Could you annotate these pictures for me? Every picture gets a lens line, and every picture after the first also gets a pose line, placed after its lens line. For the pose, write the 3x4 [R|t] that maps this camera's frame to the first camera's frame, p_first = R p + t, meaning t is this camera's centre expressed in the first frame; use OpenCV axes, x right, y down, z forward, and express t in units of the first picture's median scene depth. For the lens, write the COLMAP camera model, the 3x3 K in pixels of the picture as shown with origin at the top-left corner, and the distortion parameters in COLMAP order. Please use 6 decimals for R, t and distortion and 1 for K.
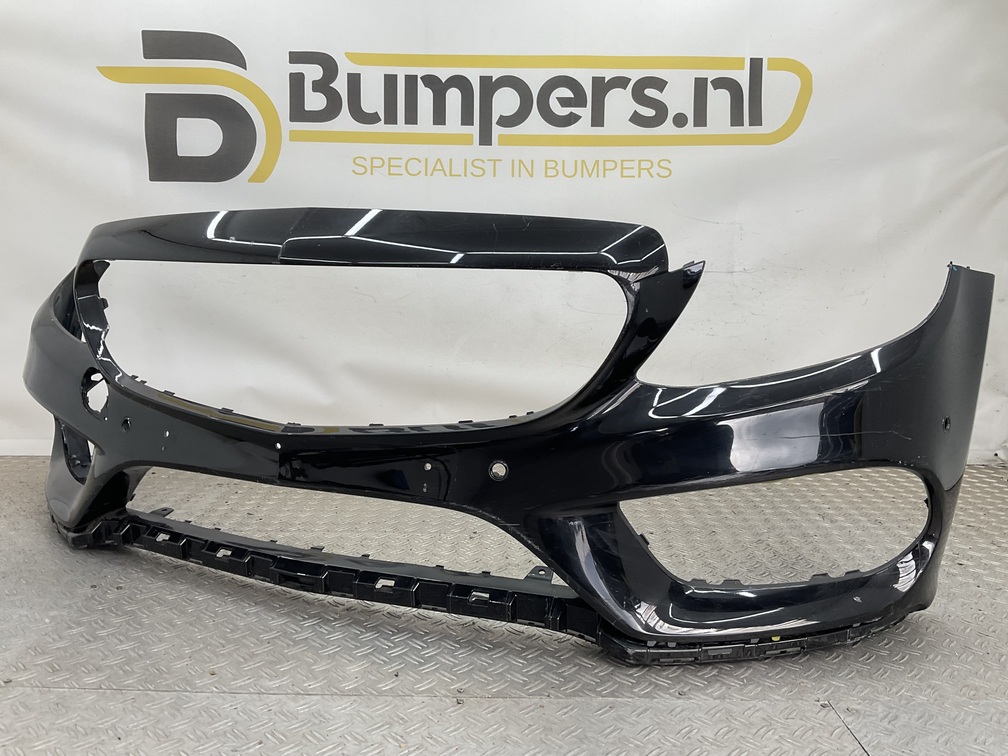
lens RADIAL K [[825.7, 0, 500.5], [0, 825.7, 382.0], [0, 0, 1]] dist [0.115221, -0.221806]
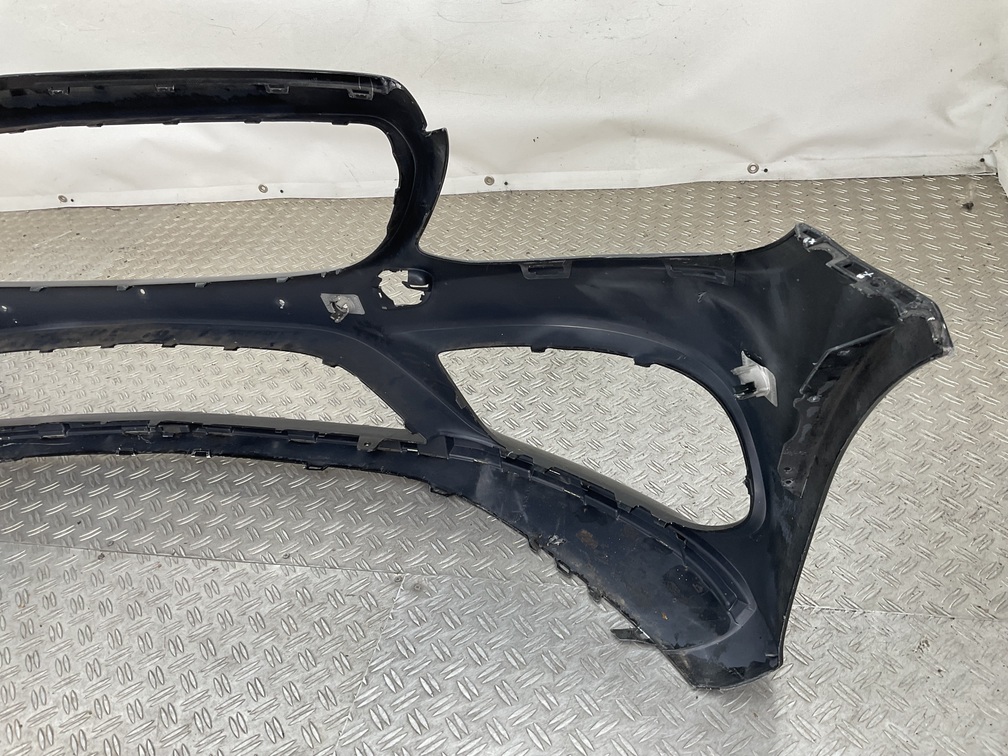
lens RADIAL K [[825.7, 0, 500.5], [0, 825.7, 382.0], [0, 0, 1]] dist [0.115221, -0.221806]
pose [[0.967210, 0.010309, -0.253771, 0.366136], [0.108440, 0.886763, 0.449324, -0.139735], [0.229666, -0.462109, 0.856568, 0.115075]]
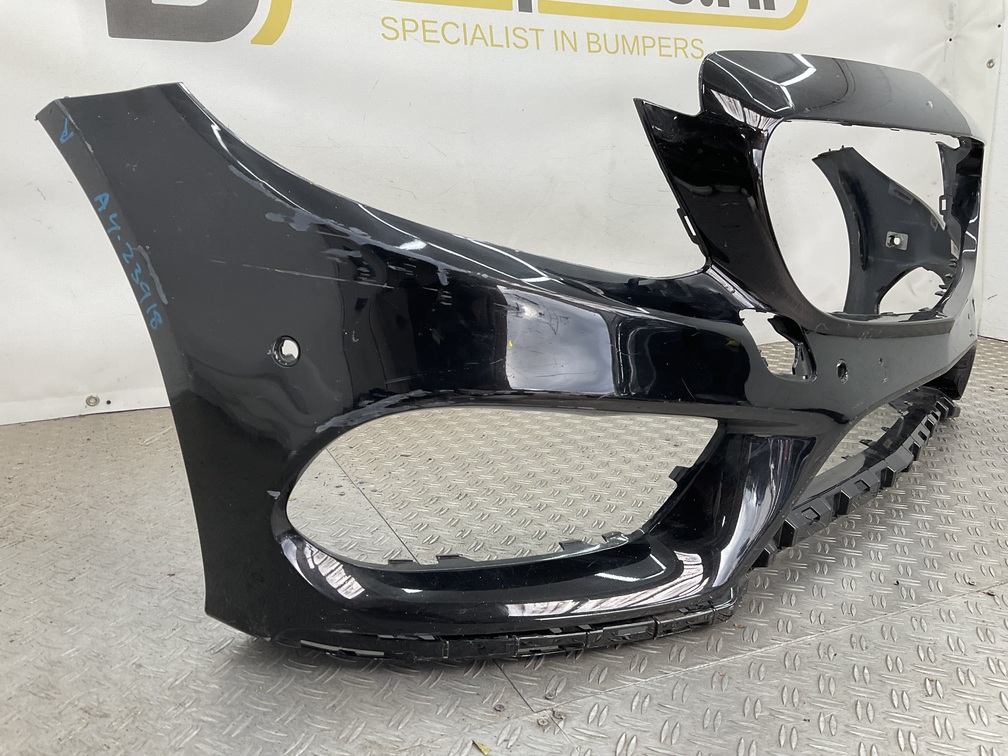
lens RADIAL K [[825.7, 0, 500.5], [0, 825.7, 382.0], [0, 0, 1]] dist [0.115221, -0.221806]
pose [[0.914487, -0.109150, 0.389616, -0.428958], [0.068221, 0.990735, 0.117429, -0.003907], [-0.398823, -0.080807, 0.913461, 0.175800]]
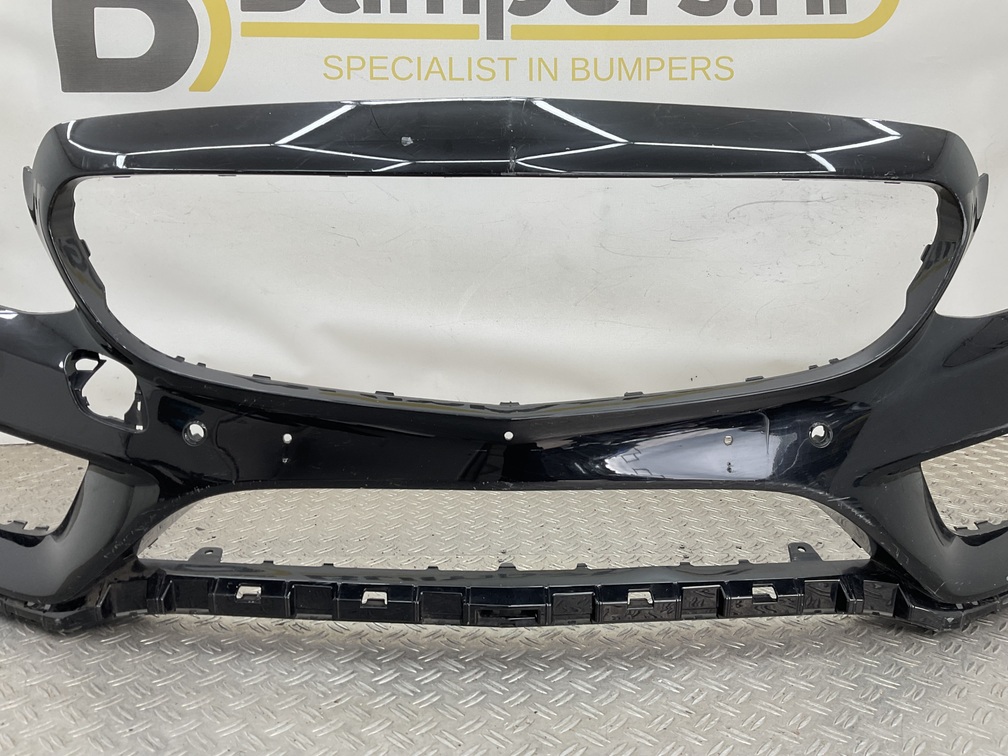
lens RADIAL K [[829.4, 0, 504.0], [0, 829.4, 378.0], [0, 0, 1]] dist [0.107504, -0.209726]
pose [[0.999419, -0.017148, 0.029469, -0.038370], [0.015602, 0.998529, 0.051932, -0.009844], [-0.030317, -0.051442, 0.998216, 0.203096]]
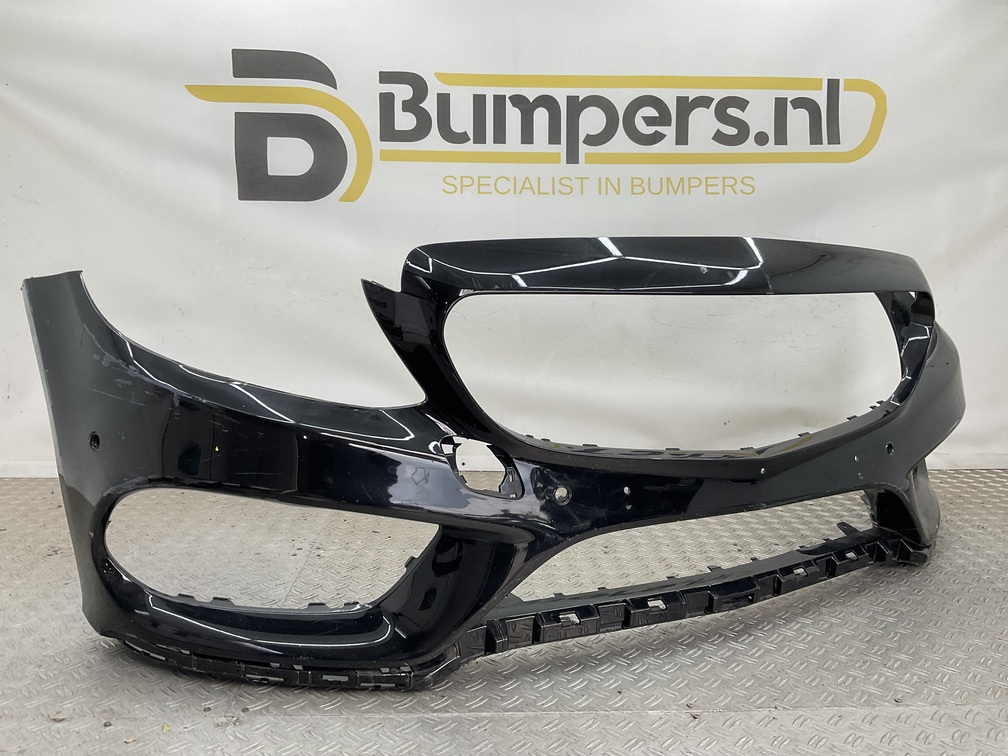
lens RADIAL K [[825.7, 0, 500.5], [0, 825.7, 382.0], [0, 0, 1]] dist [0.115221, -0.221806]
pose [[0.998835, -0.013602, 0.046297, -0.157533], [0.013820, 0.999895, -0.004390, -0.014003], [-0.046233, 0.005024, 0.998918, -0.011555]]
